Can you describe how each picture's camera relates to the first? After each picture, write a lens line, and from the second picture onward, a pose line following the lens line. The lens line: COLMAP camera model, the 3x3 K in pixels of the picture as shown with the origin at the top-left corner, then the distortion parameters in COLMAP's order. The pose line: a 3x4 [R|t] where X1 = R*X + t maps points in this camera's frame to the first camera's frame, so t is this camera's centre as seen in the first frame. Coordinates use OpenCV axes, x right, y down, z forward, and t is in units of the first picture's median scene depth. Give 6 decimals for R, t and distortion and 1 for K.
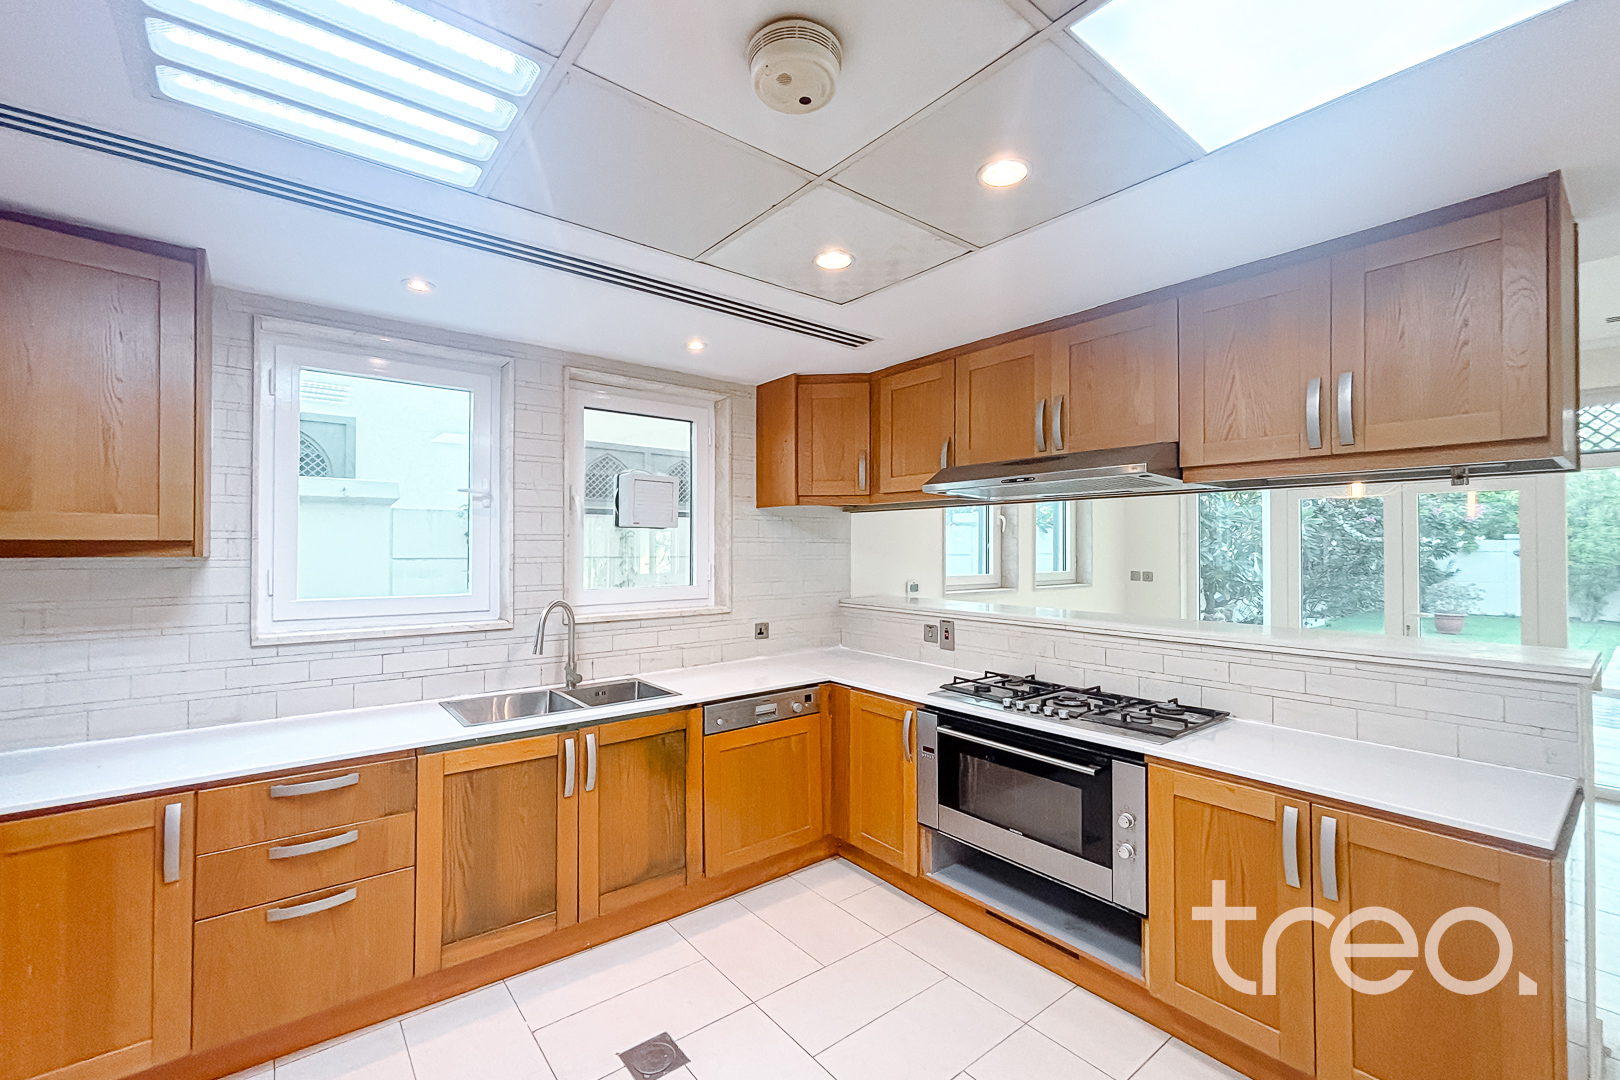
lens RADIAL K [[666.6, 0, 798.3], [0, 666.6, 535.9], [0, 0, 1]] dist [0.001785, -0.002832]
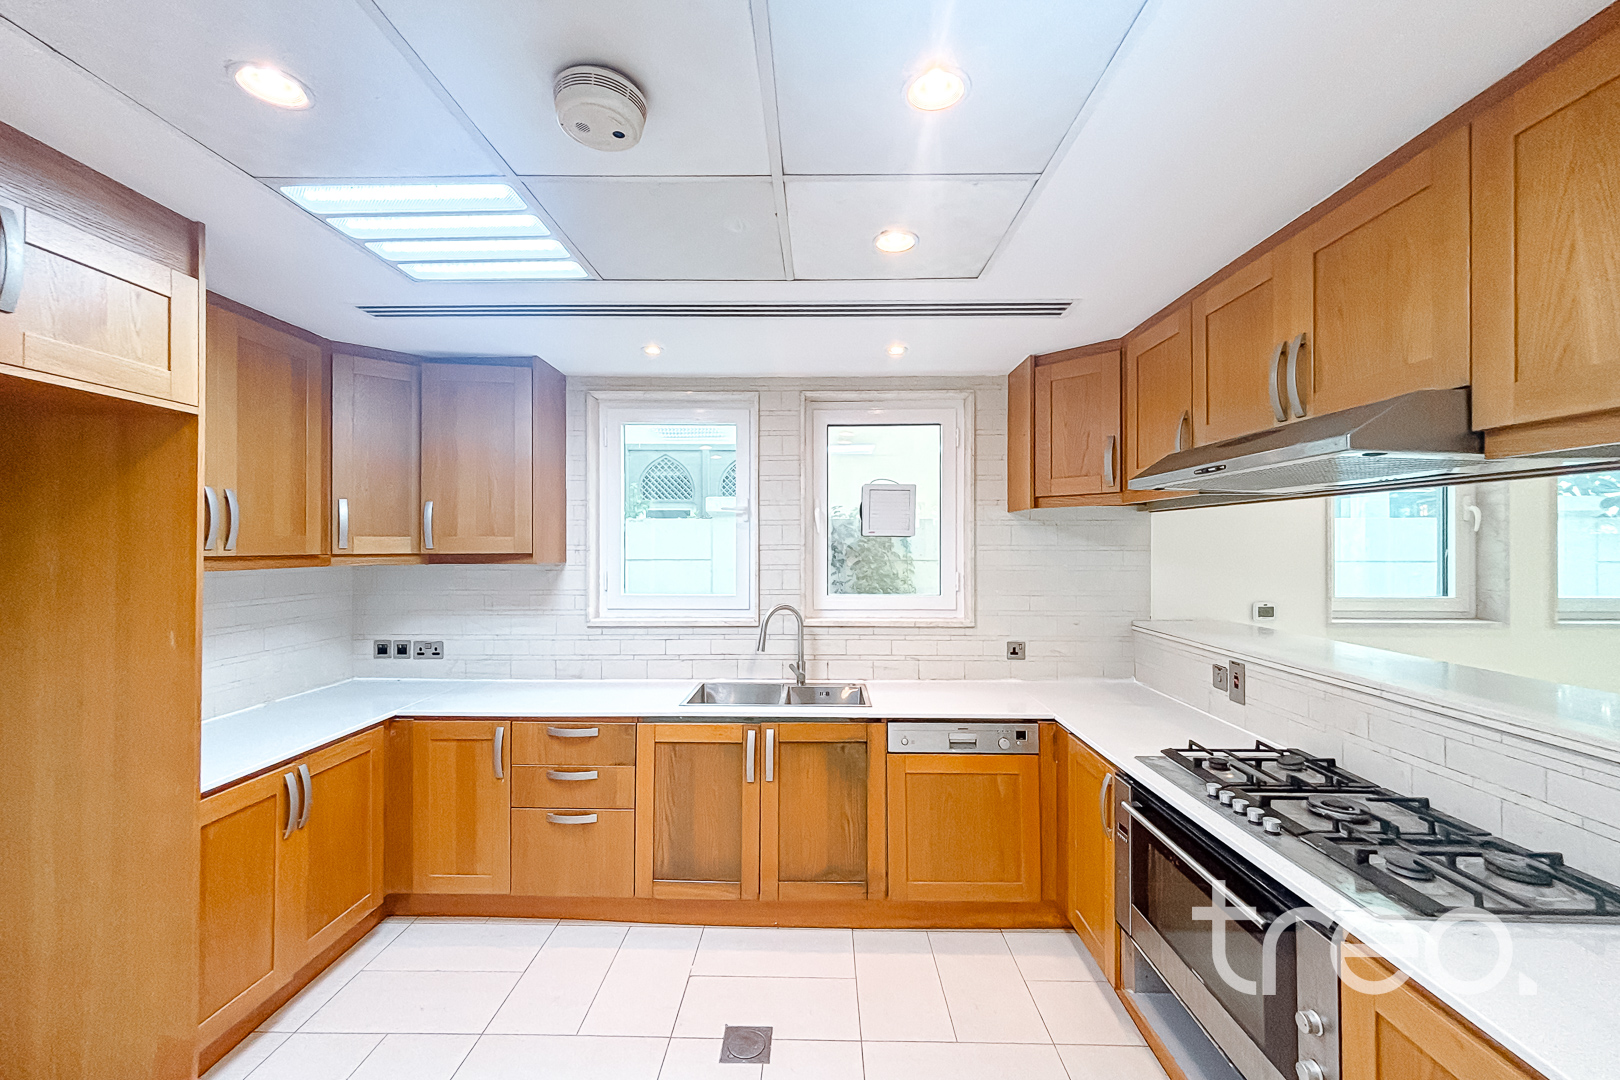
lens RADIAL K [[666.6, 0, 808.2], [0, 666.6, 535.3], [0, 0, 1]] dist [0.001785, -0.002832]
pose [[0.774130, -0.009579, -0.632954, 0.391772], [0.012478, 0.999922, 0.000128, -0.019059], [0.632904, -0.007997, 0.774189, 0.180544]]
